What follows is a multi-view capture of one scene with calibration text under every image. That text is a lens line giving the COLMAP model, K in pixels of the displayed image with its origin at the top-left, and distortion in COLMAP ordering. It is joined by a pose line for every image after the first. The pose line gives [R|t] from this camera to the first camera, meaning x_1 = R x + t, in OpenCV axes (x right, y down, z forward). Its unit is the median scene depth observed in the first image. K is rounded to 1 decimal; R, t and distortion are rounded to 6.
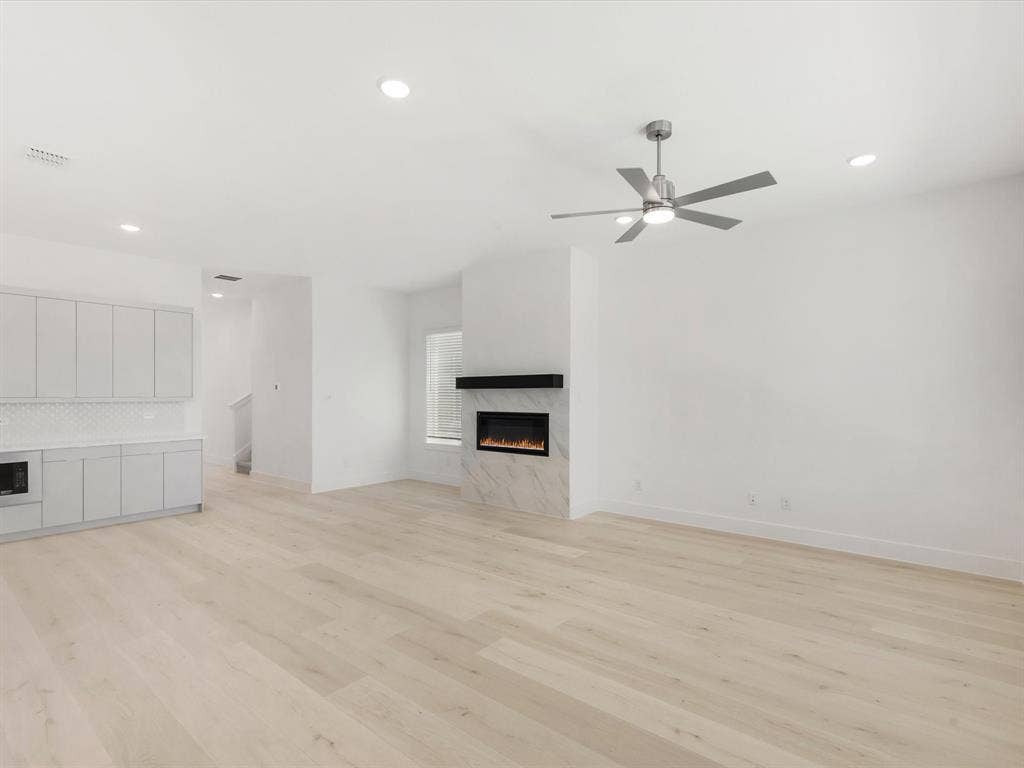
lens RADIAL K [[495.3, 0, 516.2], [0, 495.3, 389.6], [0, 0, 1]] dist [0.002243, 0.001369]
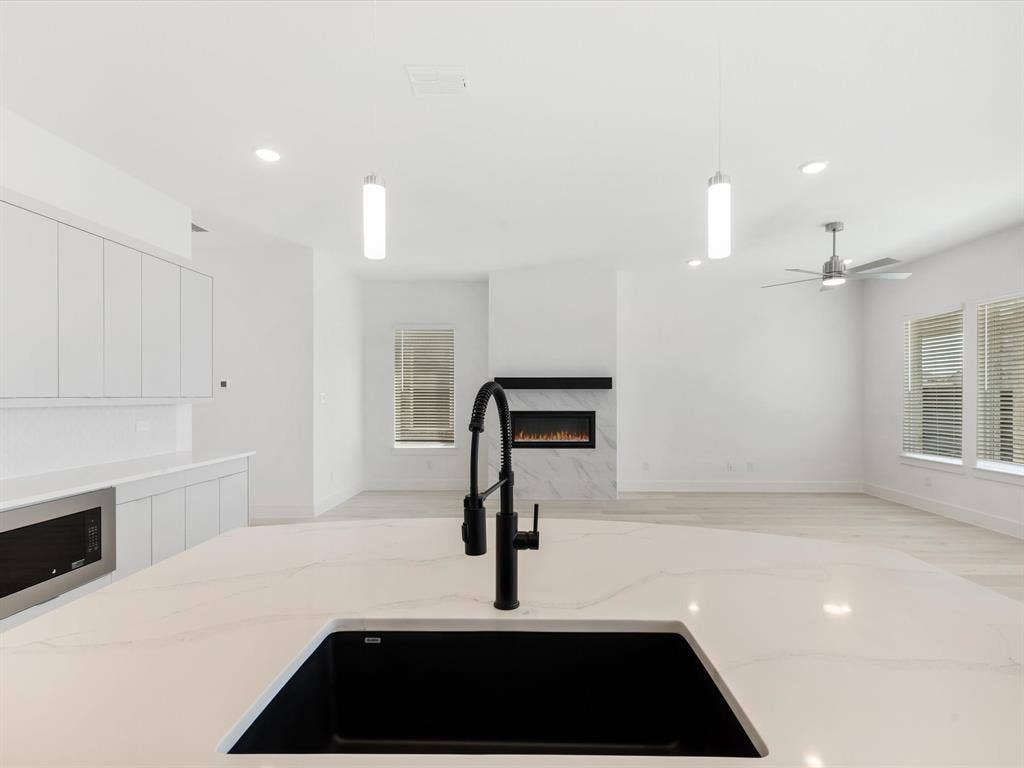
lens RADIAL K [[495.3, 0, 530.4], [0, 495.3, 397.2], [0, 0, 1]] dist [0.002243, 0.001369]
pose [[0.782285, -0.001145, 0.622920, -0.776002], [-0.005830, 0.999941, 0.009160, 0.006133], [-0.622894, -0.010797, 0.782232, 0.187865]]
